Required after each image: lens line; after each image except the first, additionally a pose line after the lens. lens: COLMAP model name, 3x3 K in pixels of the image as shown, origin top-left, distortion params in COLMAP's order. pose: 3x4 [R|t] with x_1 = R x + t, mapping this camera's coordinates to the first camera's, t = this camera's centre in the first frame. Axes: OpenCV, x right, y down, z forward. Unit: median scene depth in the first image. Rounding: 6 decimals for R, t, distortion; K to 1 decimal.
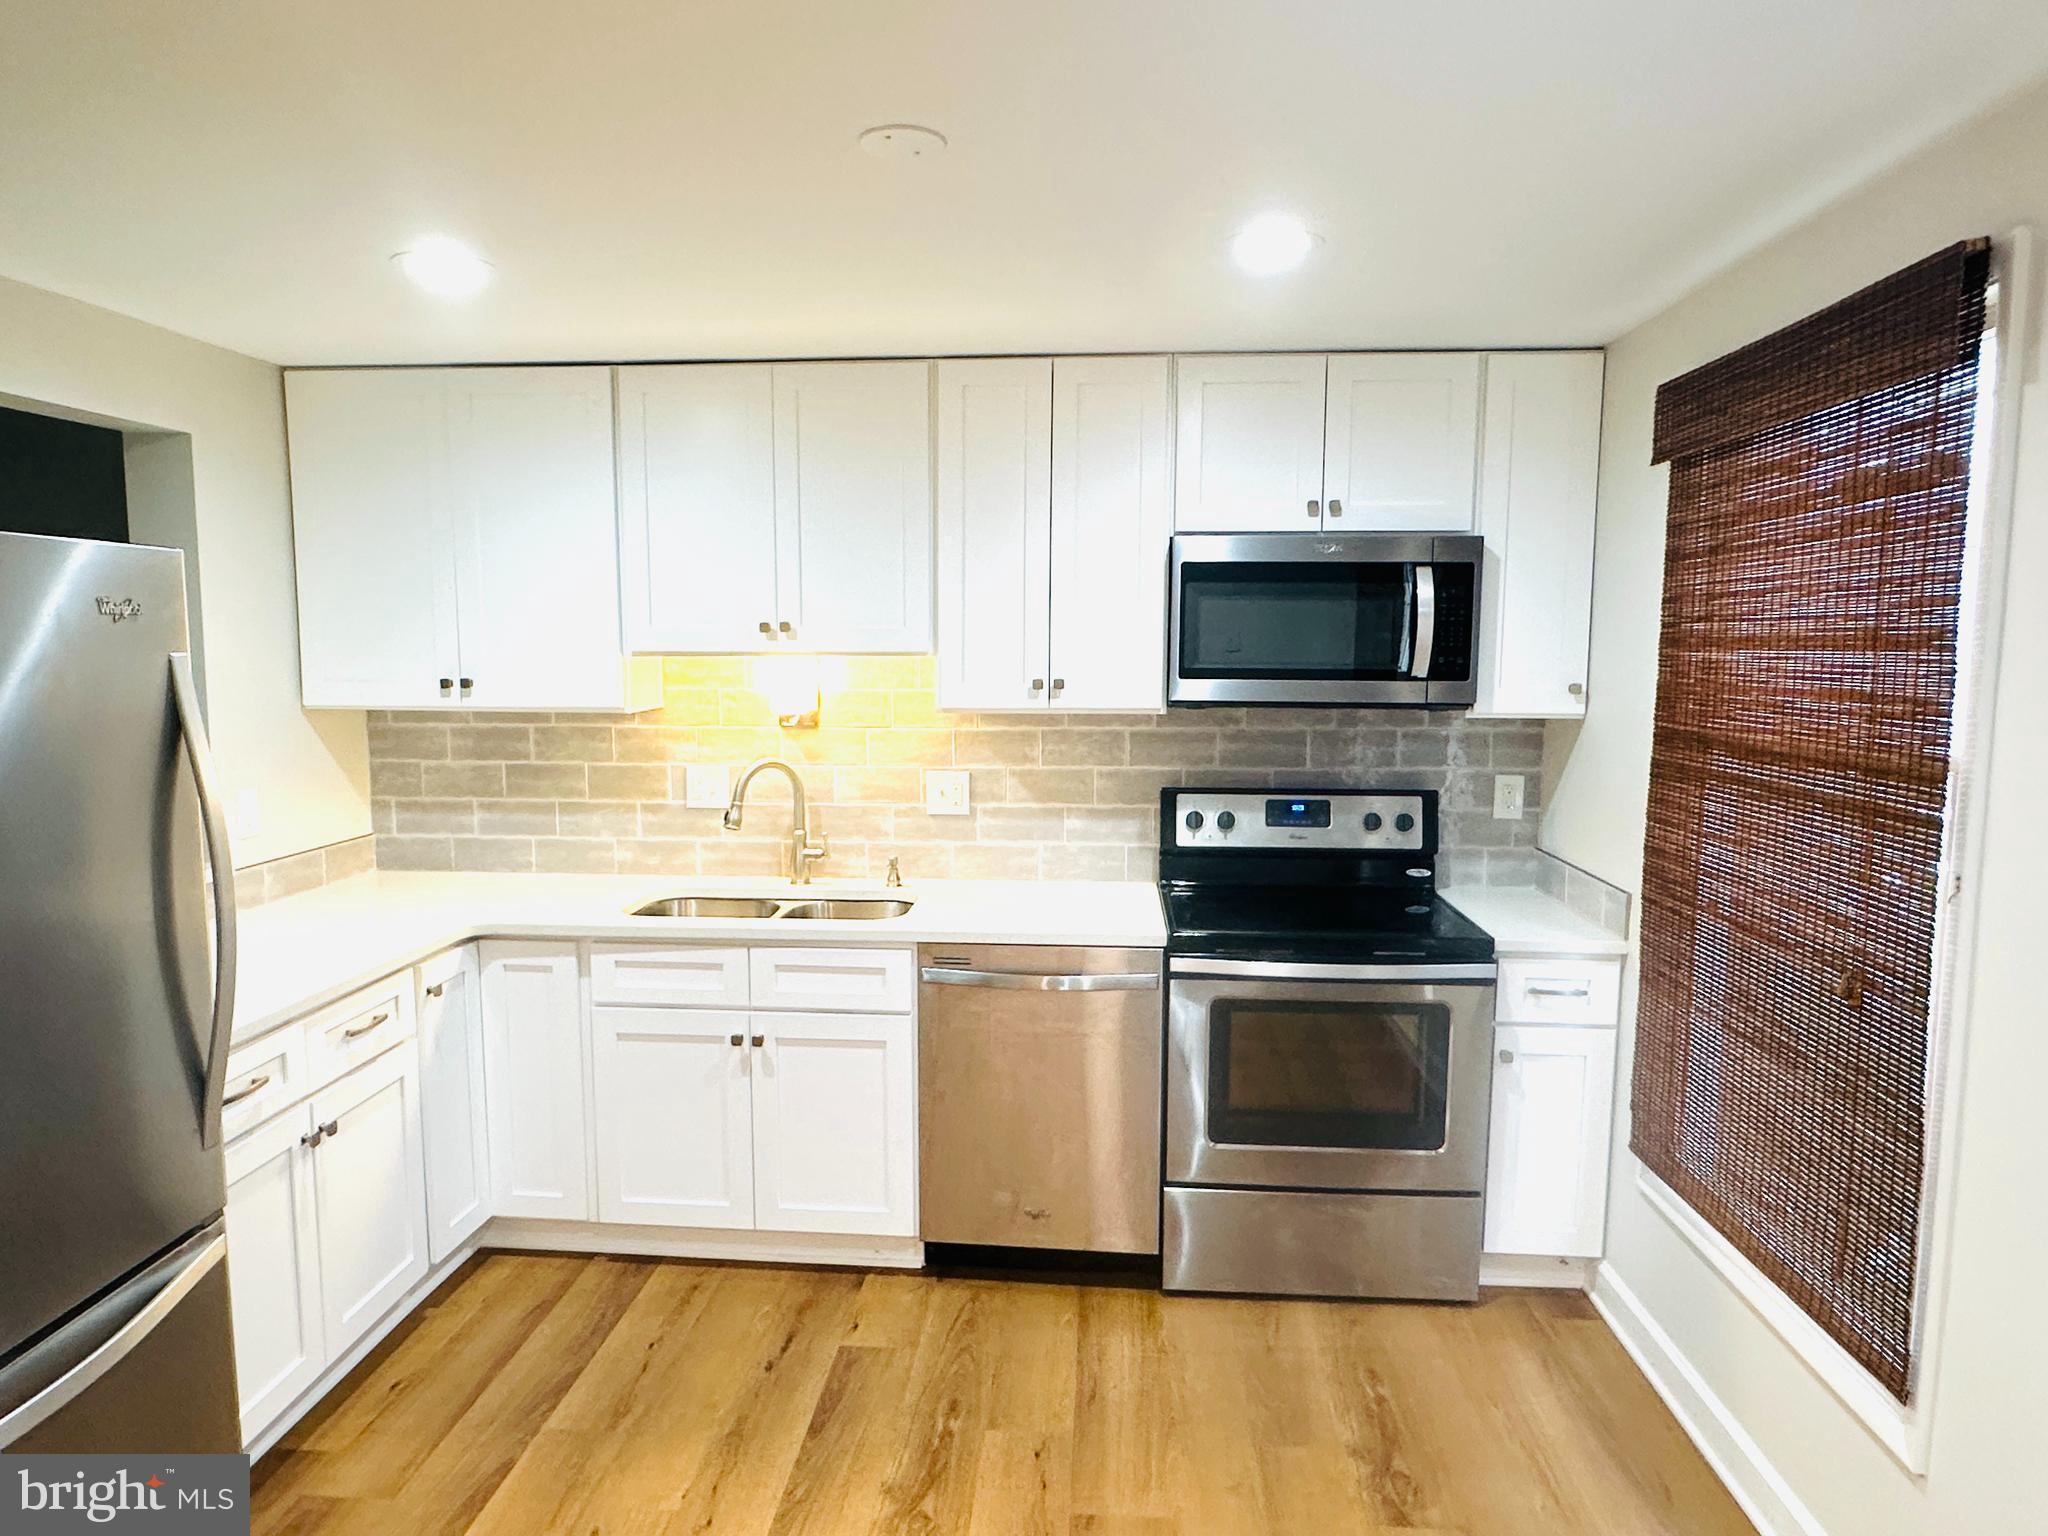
lens RADIAL K [[1270.1, 0, 1020.6], [0, 1270.1, 767.6], [0, 0, 1]] dist [-0.008590, -0.001072]
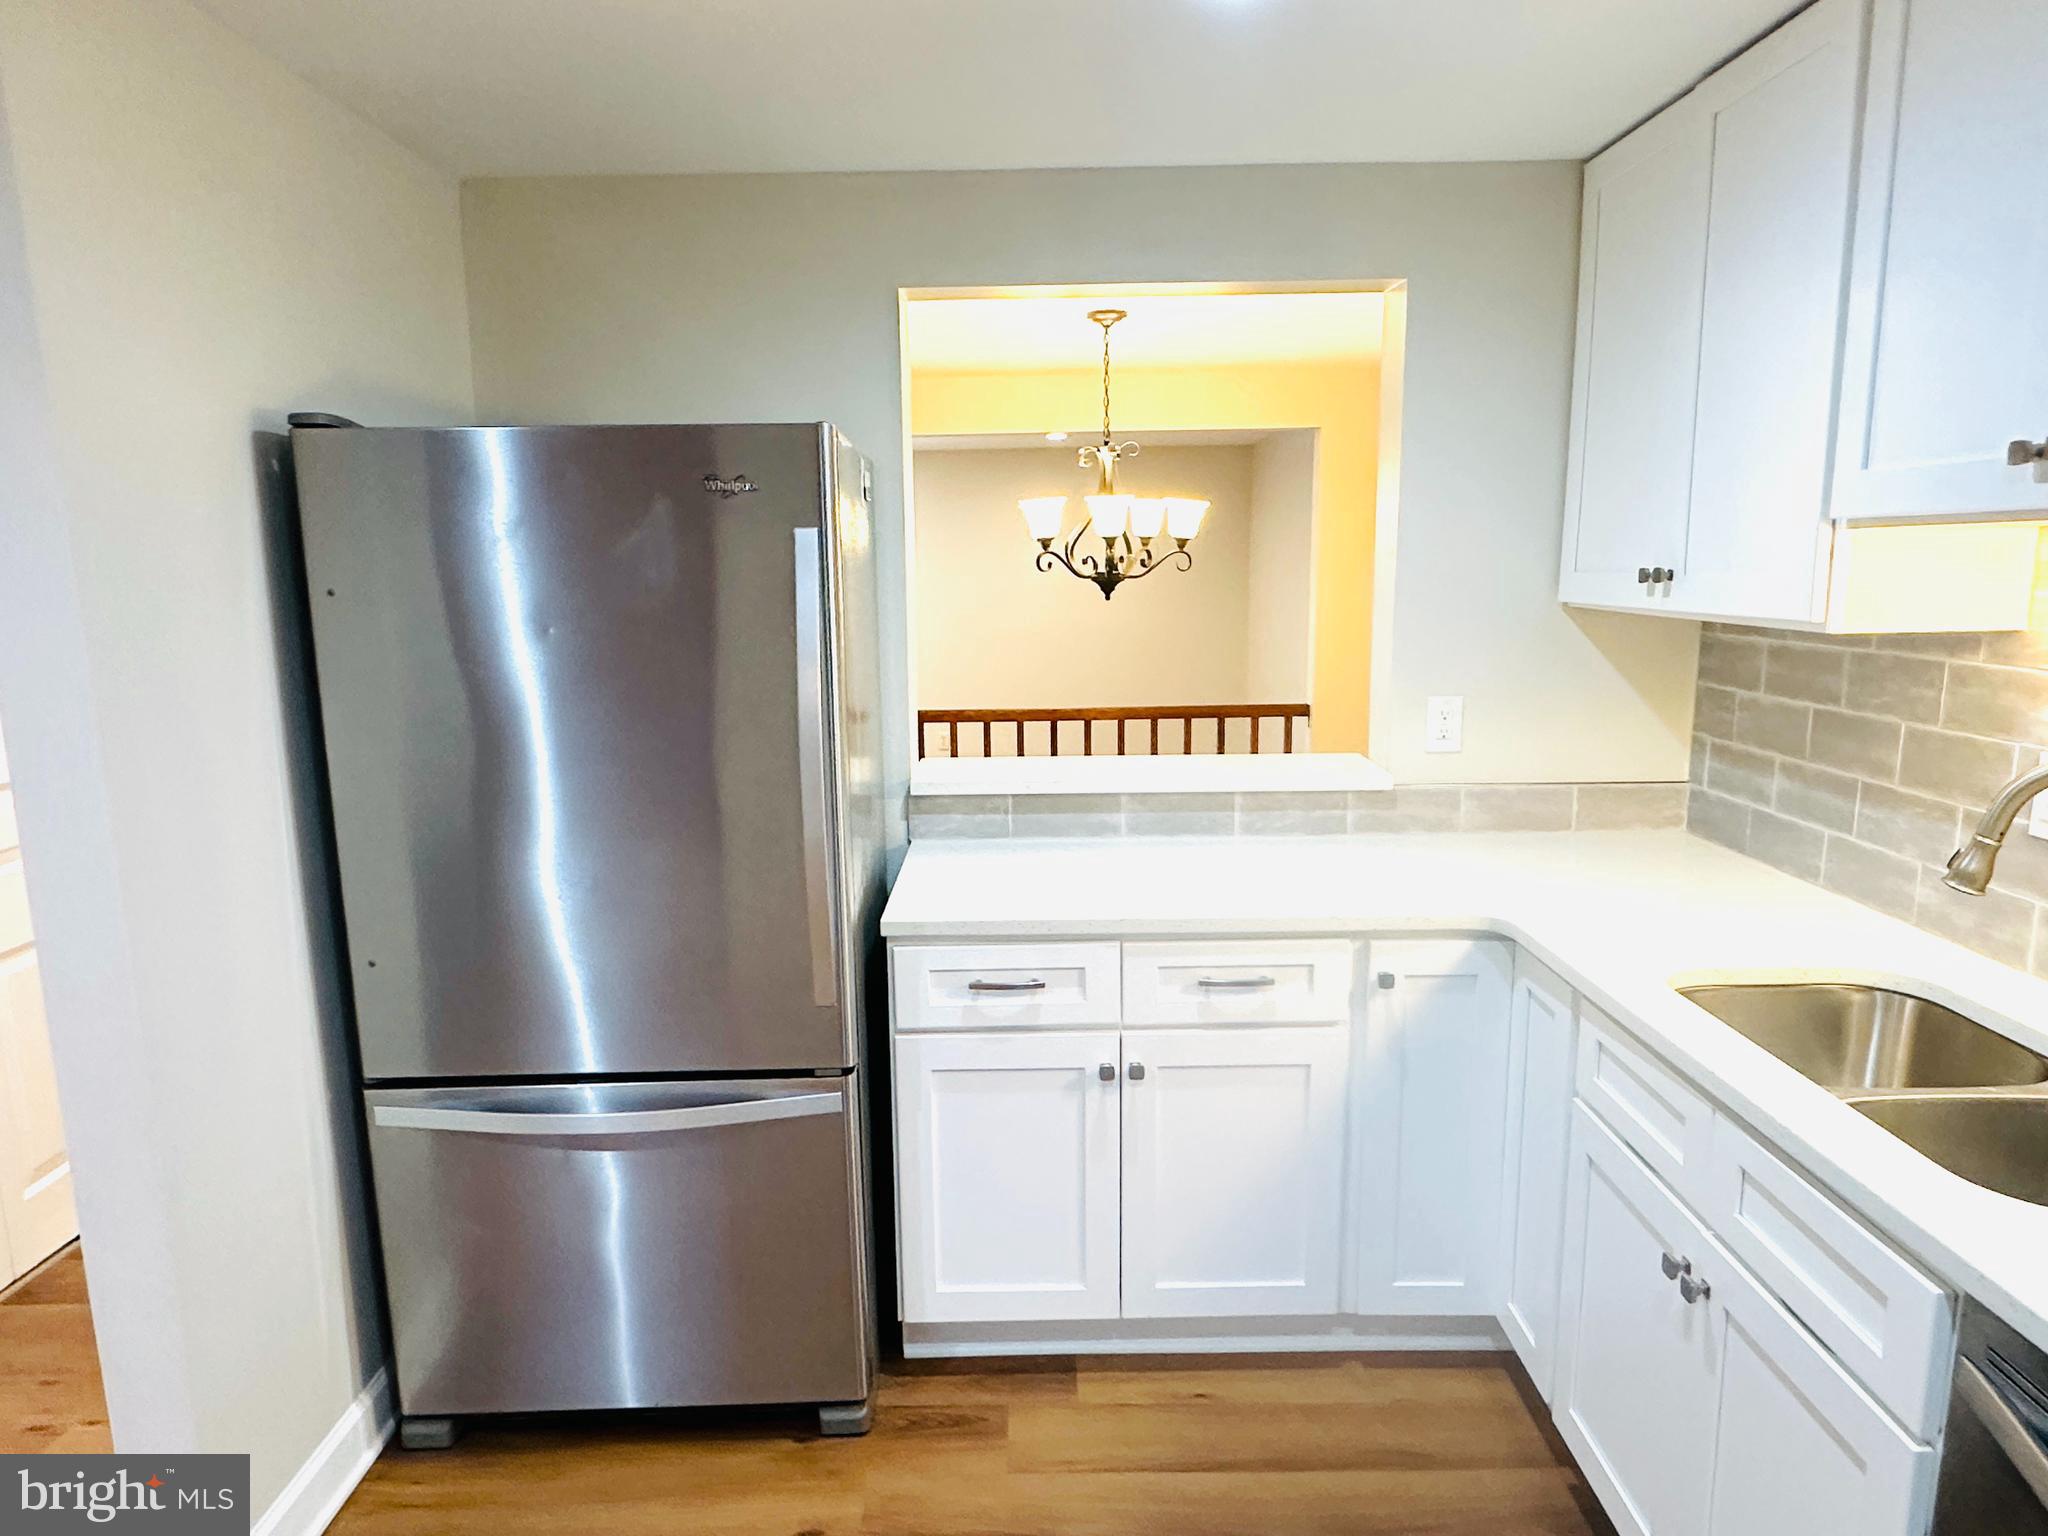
lens RADIAL K [[1270.1, 0, 1026.0], [0, 1270.1, 784.2], [0, 0, 1]] dist [-0.008590, -0.001072]
pose [[0.069506, 0.170727, -0.982864, 0.193537], [-0.087029, 0.982528, 0.164514, -0.035185], [0.993778, 0.074103, 0.083150, 0.560130]]
